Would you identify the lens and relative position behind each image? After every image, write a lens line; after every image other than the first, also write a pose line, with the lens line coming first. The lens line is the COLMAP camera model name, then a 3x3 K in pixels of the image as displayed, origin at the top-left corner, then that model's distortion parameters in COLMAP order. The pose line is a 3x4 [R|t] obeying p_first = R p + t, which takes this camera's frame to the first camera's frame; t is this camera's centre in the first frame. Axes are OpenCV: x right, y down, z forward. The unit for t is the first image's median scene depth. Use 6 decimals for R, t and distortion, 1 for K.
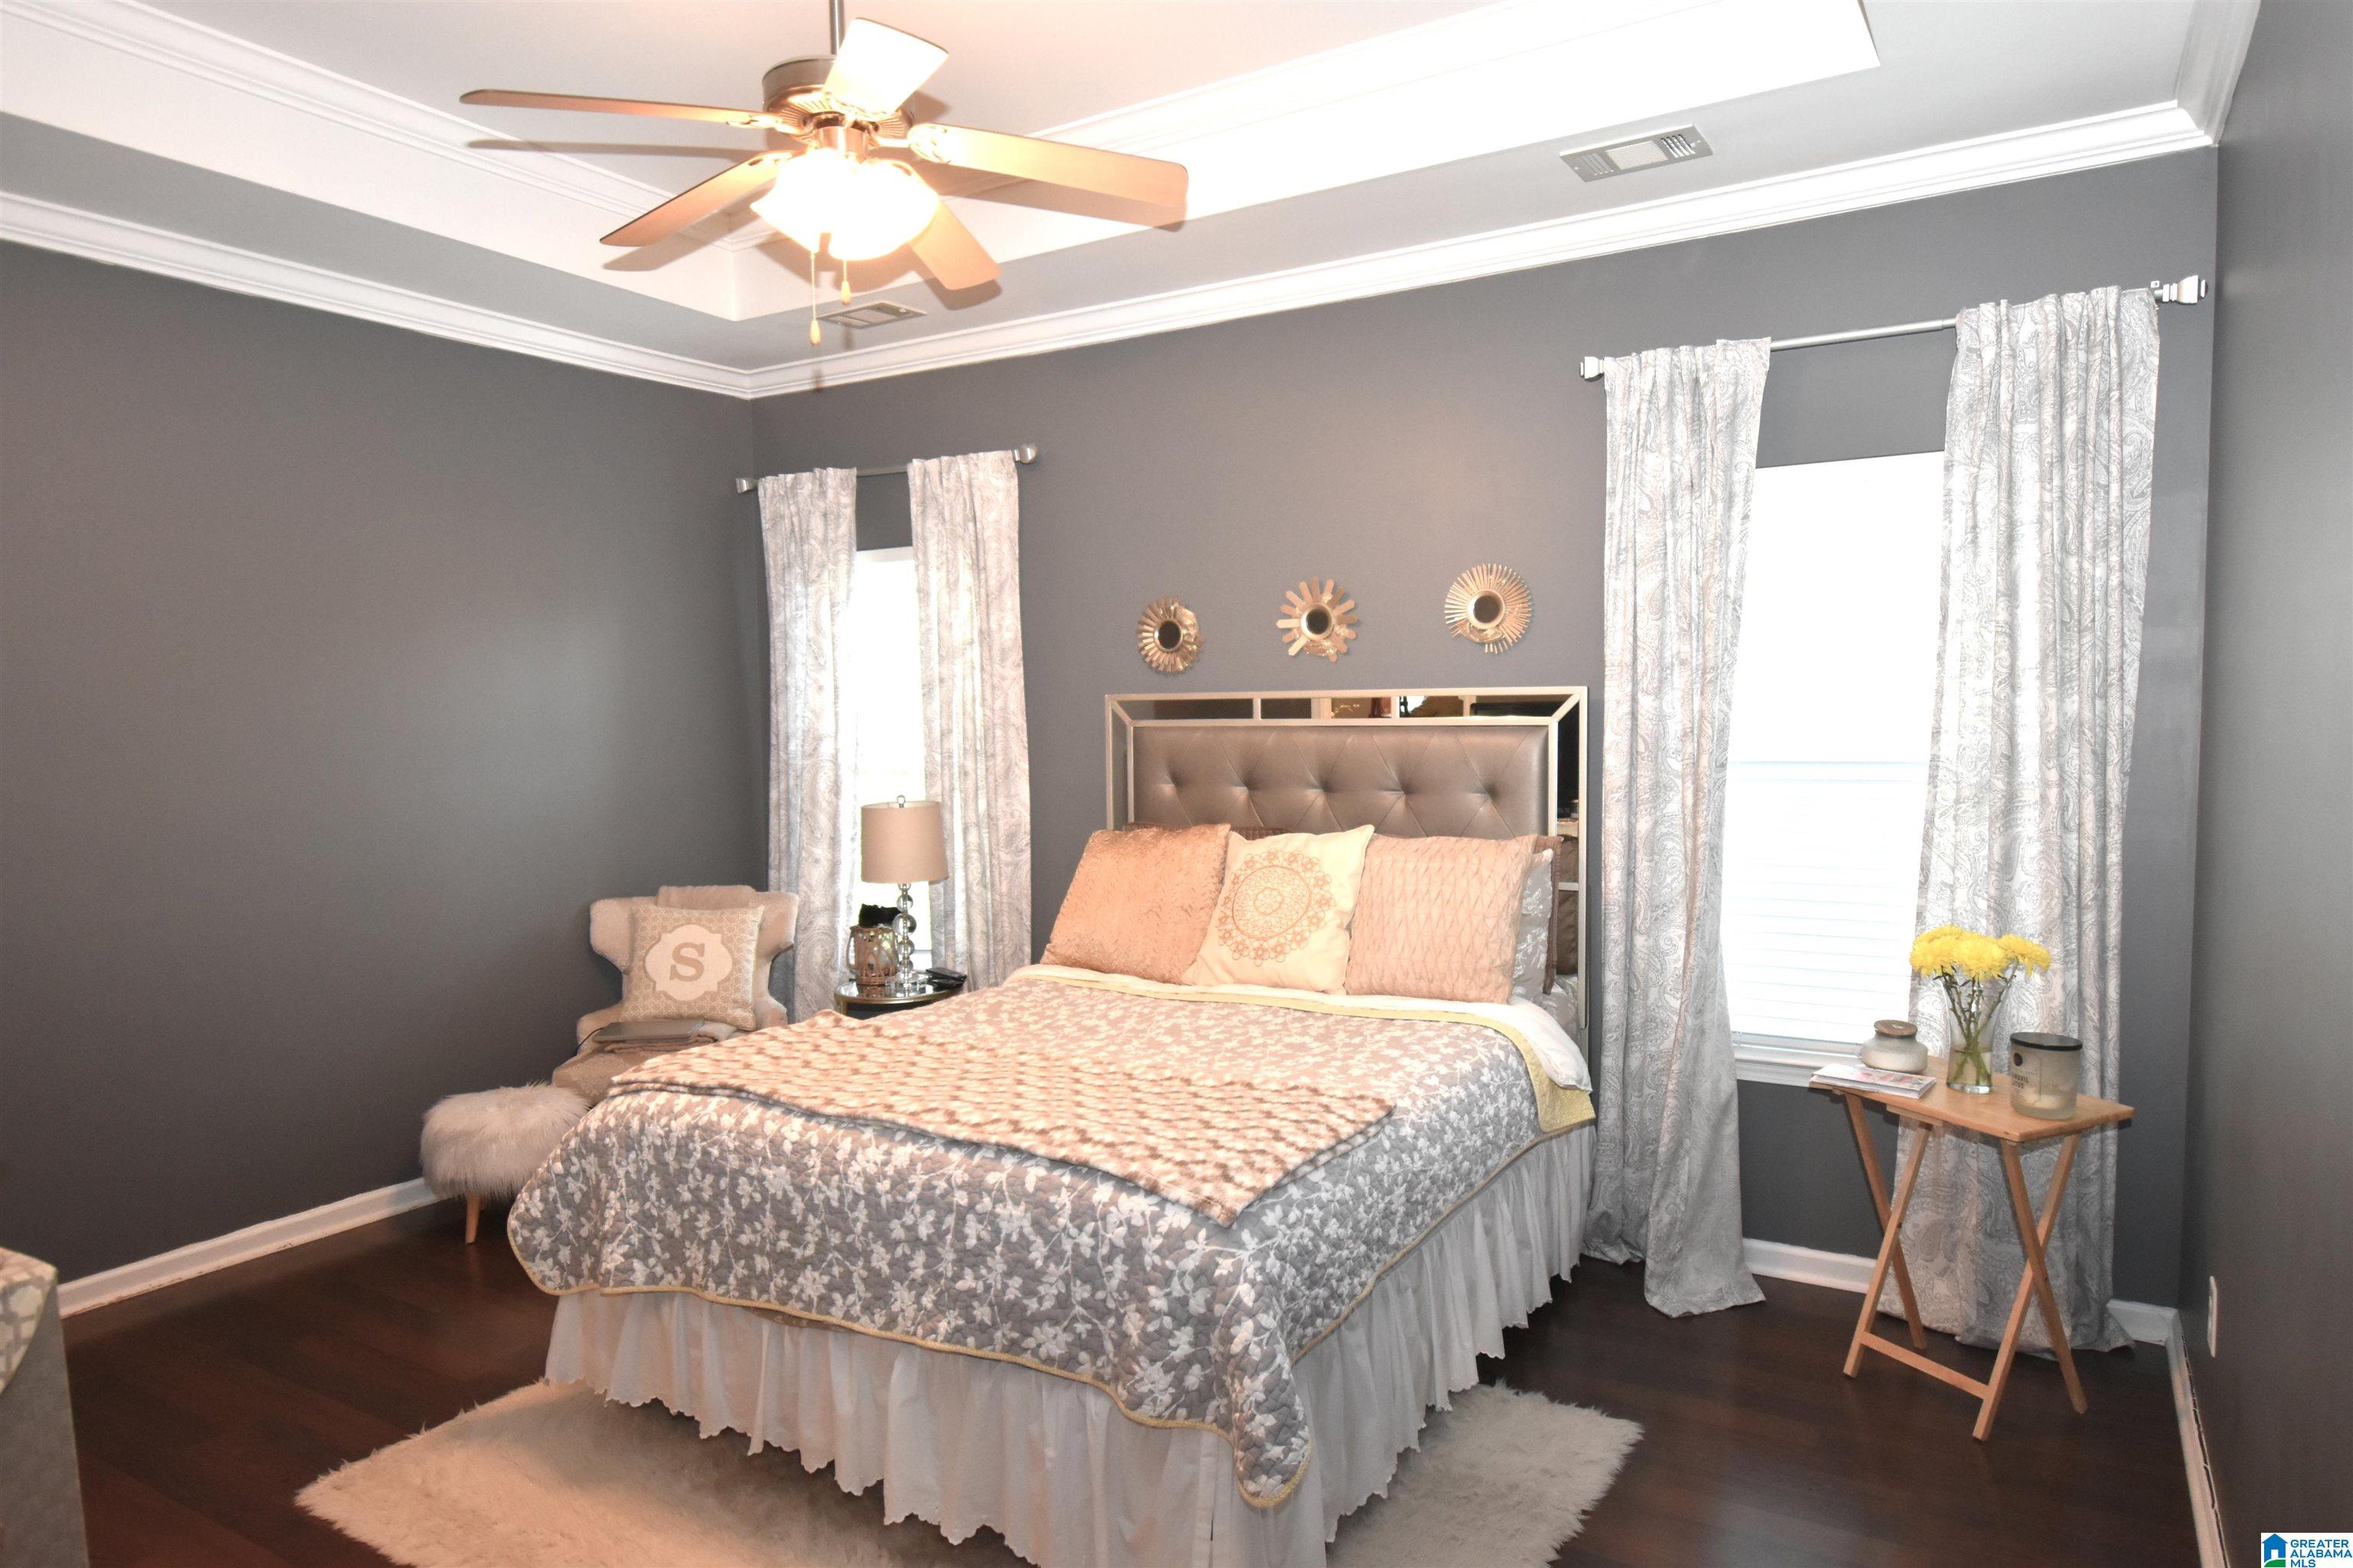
lens RADIAL K [[1408.6, 0, 1180.8], [0, 1408.6, 798.4], [0, 0, 1]] dist [-0.005247, -0.002731]
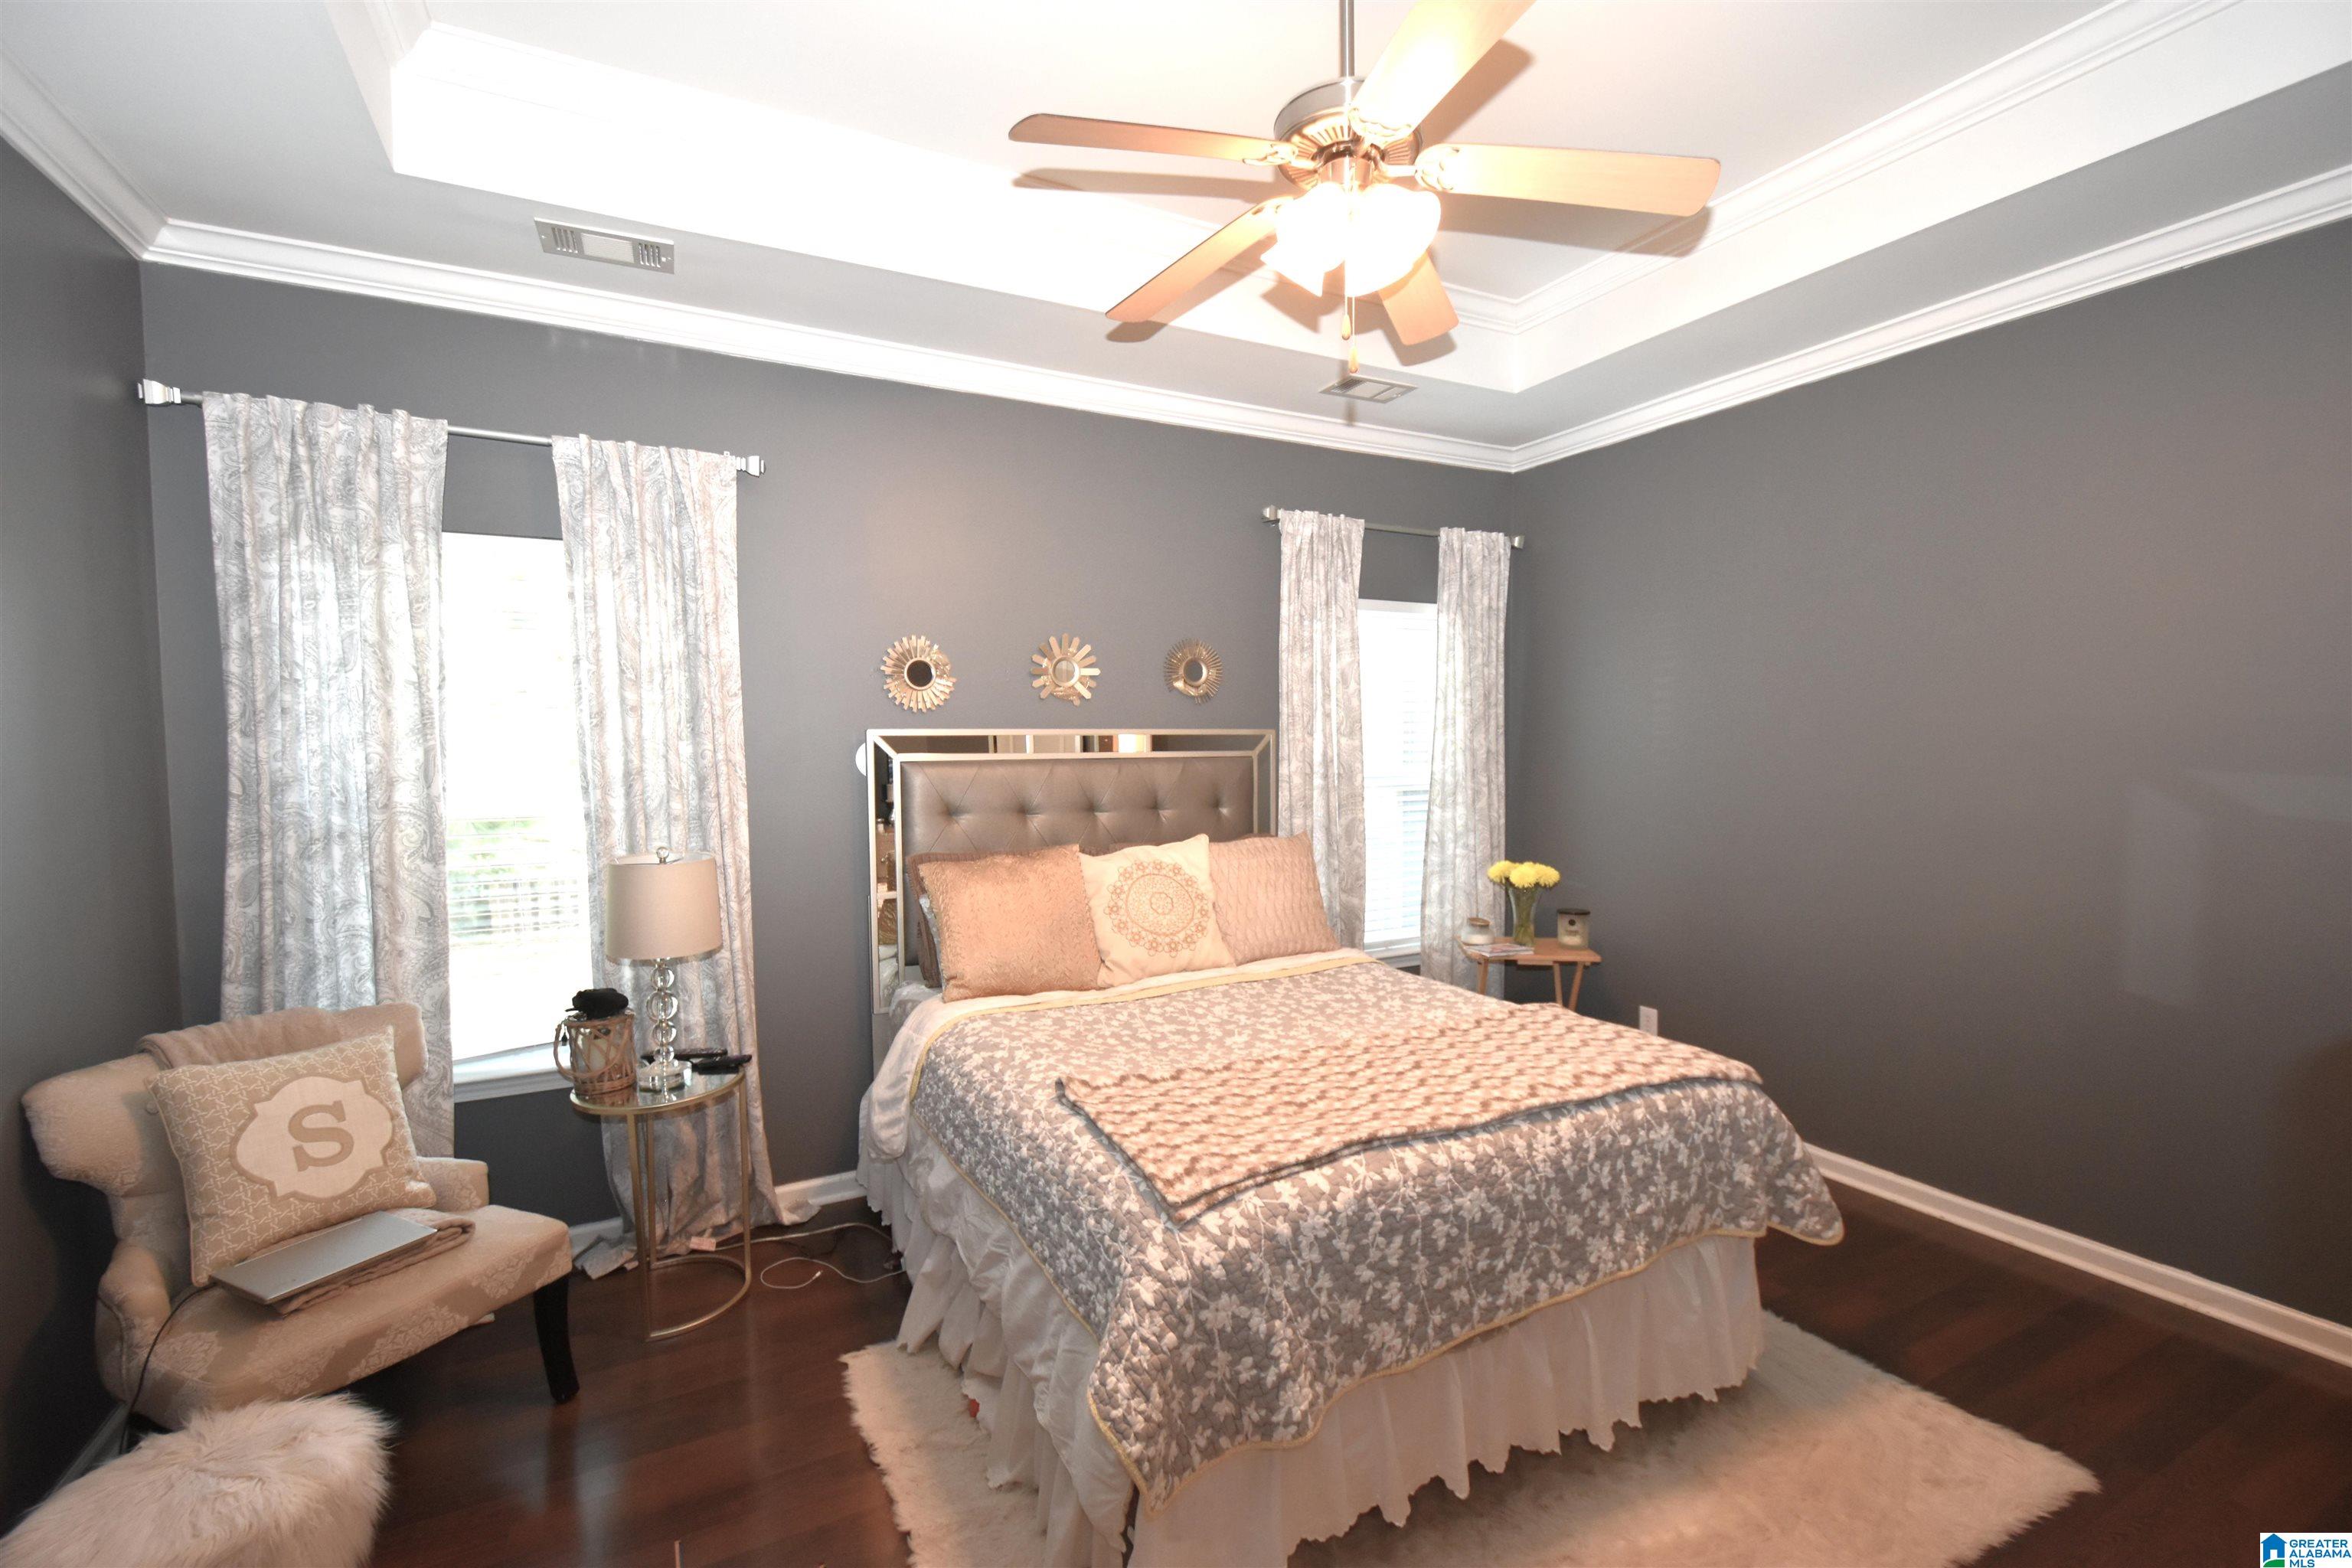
lens RADIAL K [[1044.1, 0, 1174.0], [0, 1044.1, 786.6], [0, 0, 1]] dist [0.002907, -0.000101]
pose [[0.518406, -0.028507, 0.854659, -0.973741], [0.053241, 0.998581, 0.001013, -0.037883], [-0.853475, 0.044978, 0.519188, 0.737338]]
